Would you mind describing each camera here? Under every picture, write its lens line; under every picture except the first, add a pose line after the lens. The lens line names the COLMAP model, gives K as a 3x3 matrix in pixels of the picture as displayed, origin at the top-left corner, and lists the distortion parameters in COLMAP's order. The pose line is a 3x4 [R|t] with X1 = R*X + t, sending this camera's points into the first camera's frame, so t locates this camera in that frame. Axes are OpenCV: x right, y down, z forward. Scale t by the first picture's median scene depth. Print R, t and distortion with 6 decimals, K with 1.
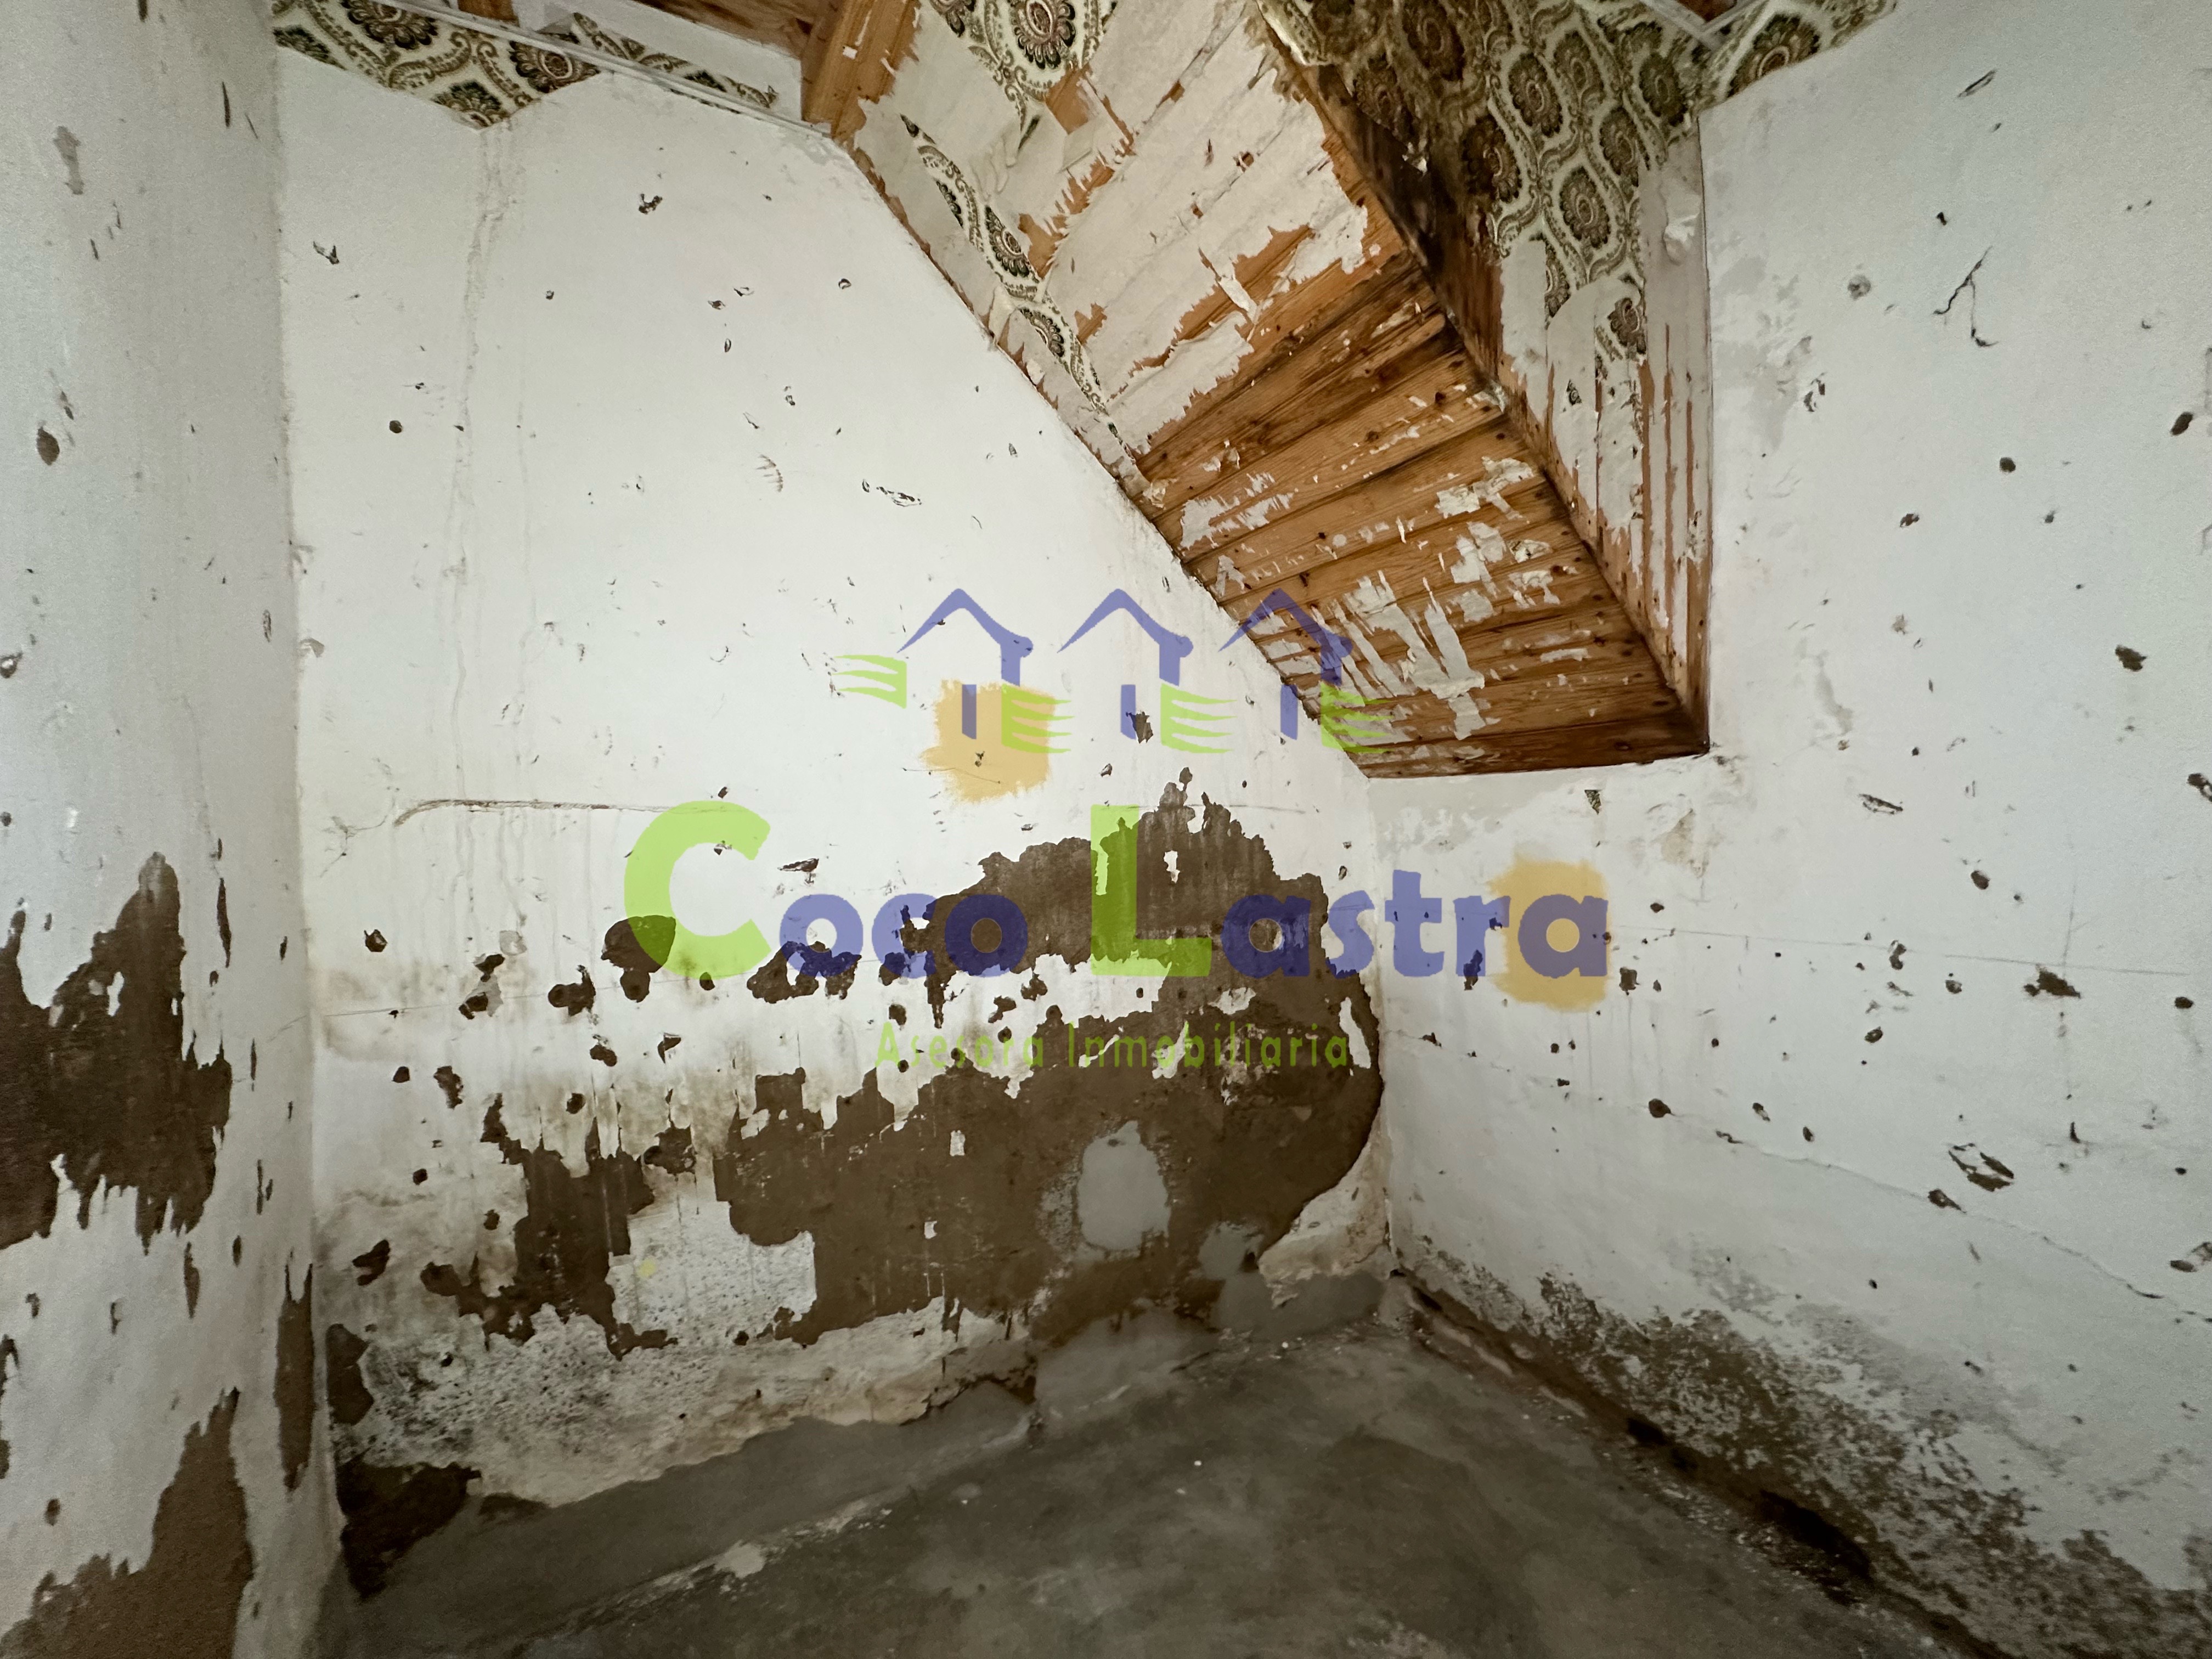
lens RADIAL K [[878.6, 0, 1103.2], [0, 878.6, 831.3], [0, 0, 1]] dist [-0.004369, 0.000981]
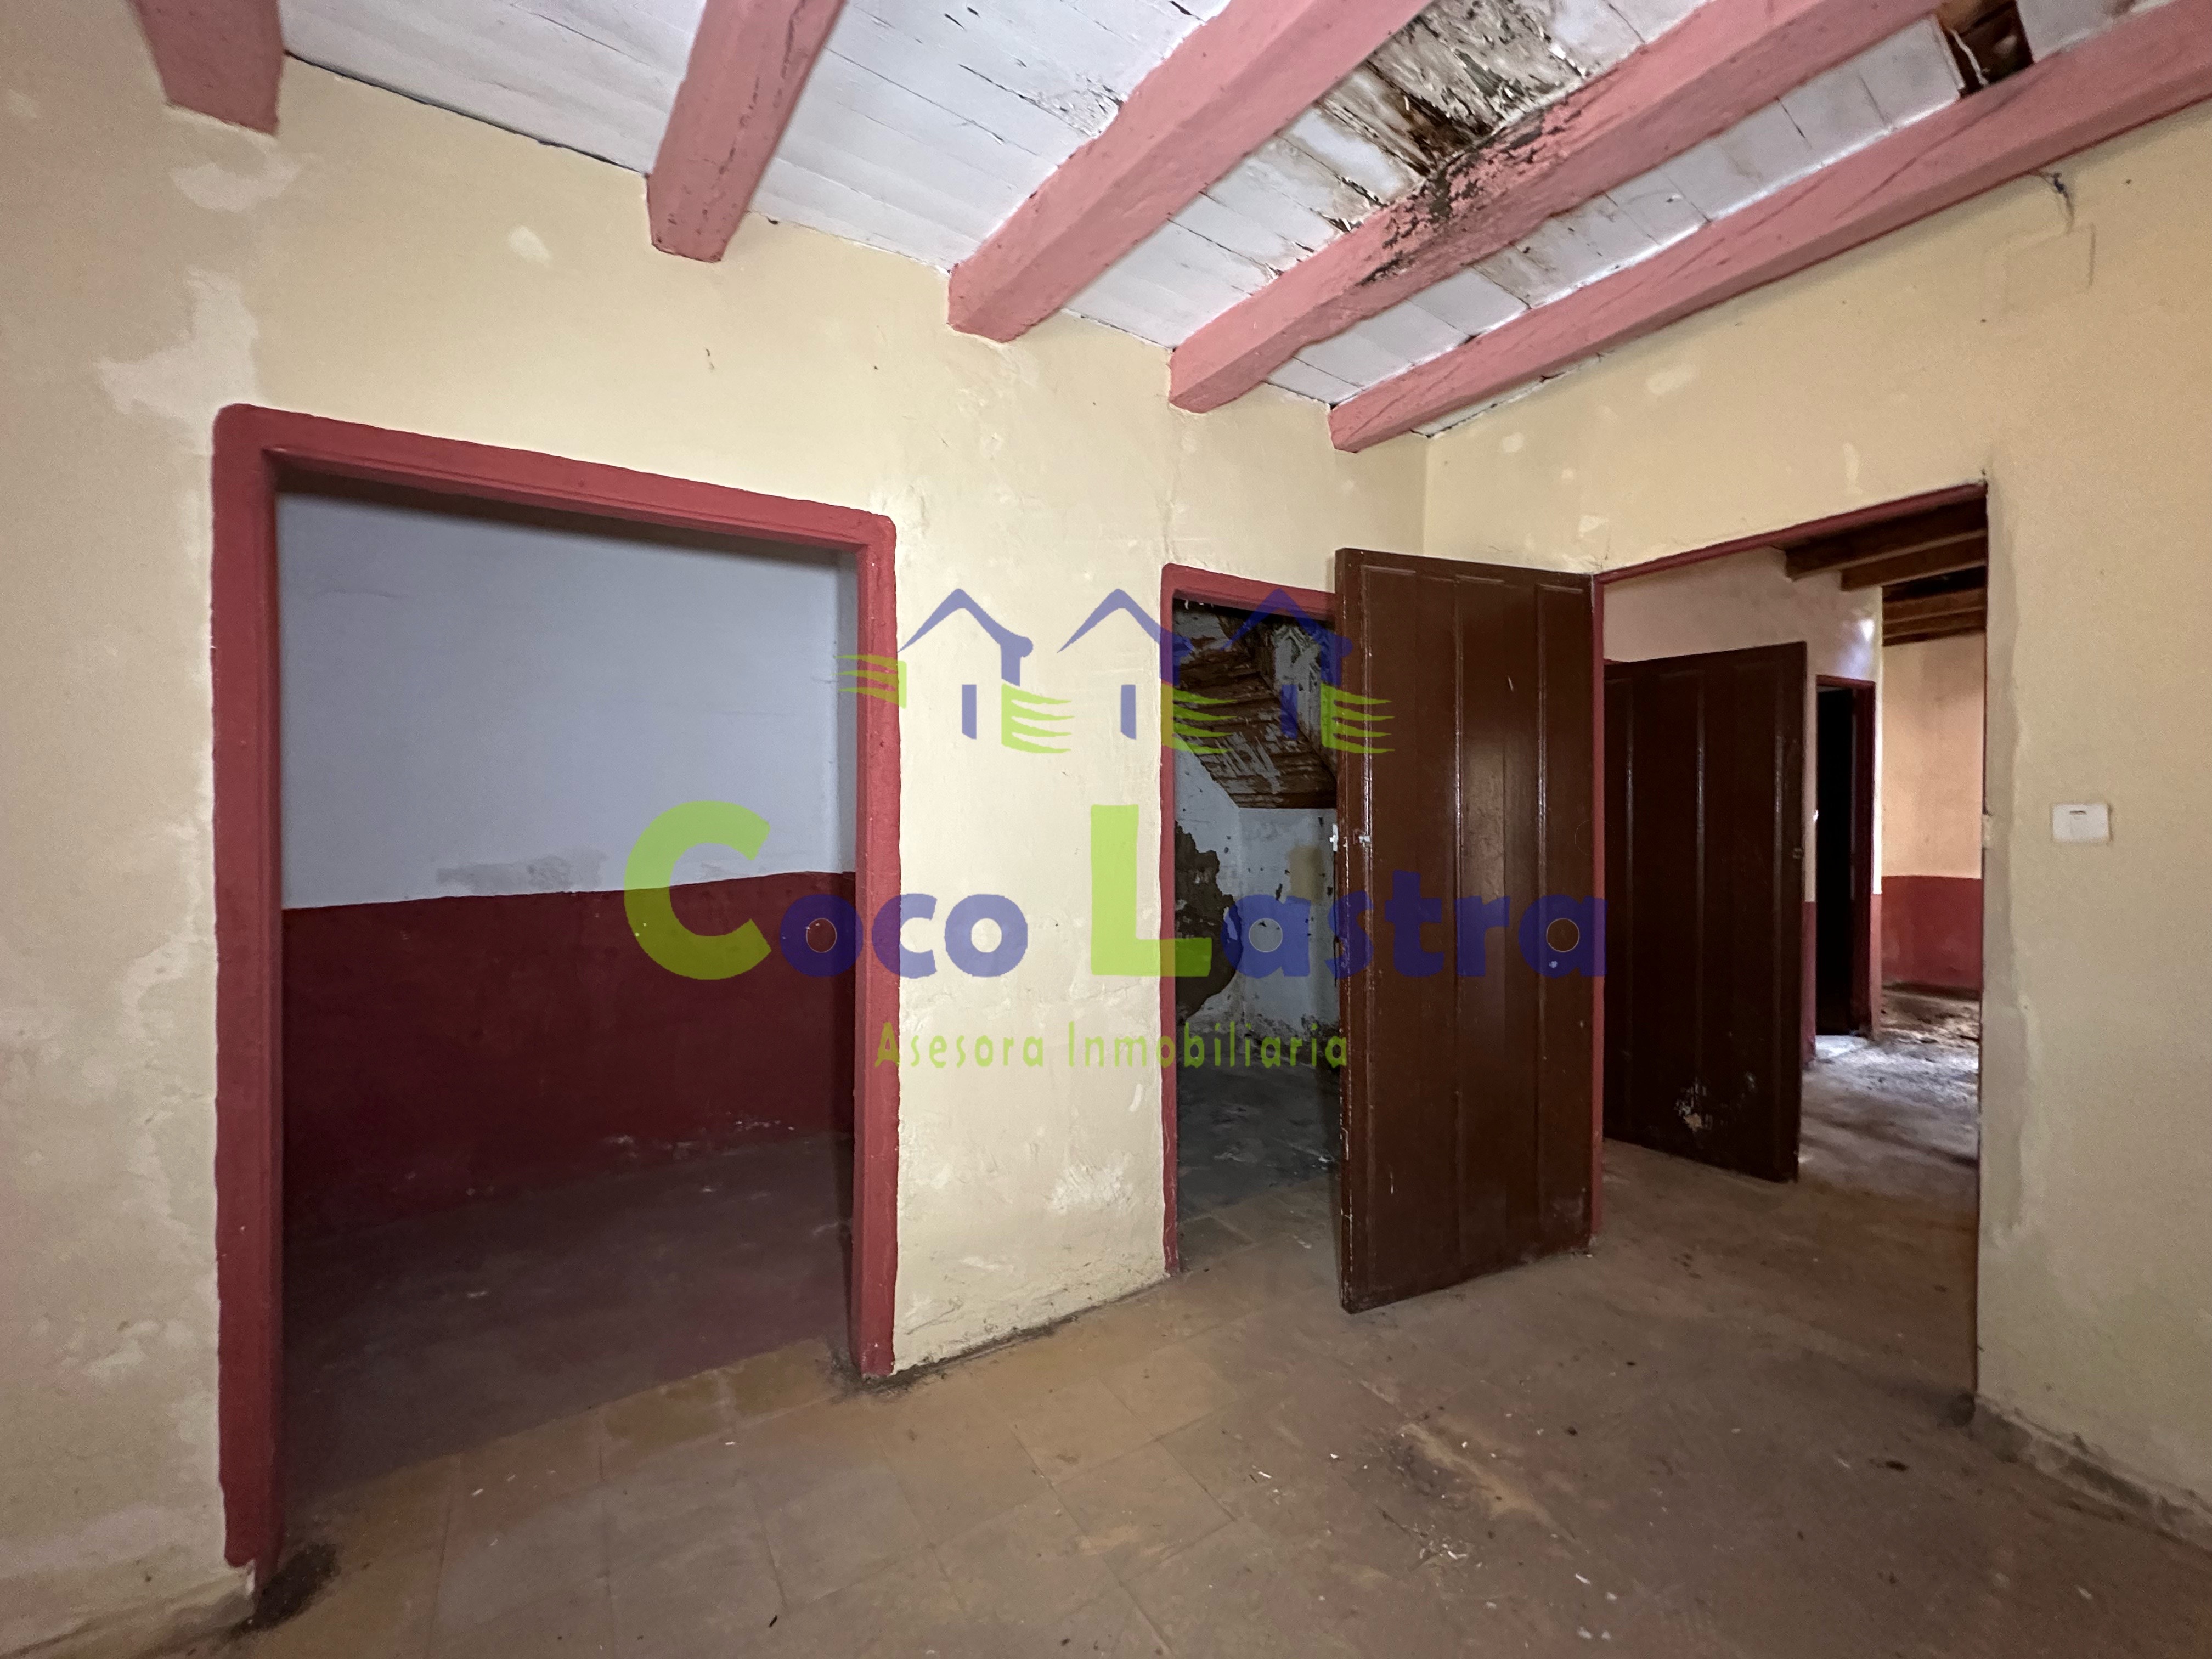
lens RADIAL K [[878.6, 0, 1107.2], [0, 878.6, 839.3], [0, 0, 1]] dist [-0.004369, 0.000981]
pose [[0.994520, 0.017254, 0.103113, -0.290069], [-0.019446, 0.999605, 0.020292, -0.021634], [-0.102723, -0.022186, 0.994463, -1.330600]]
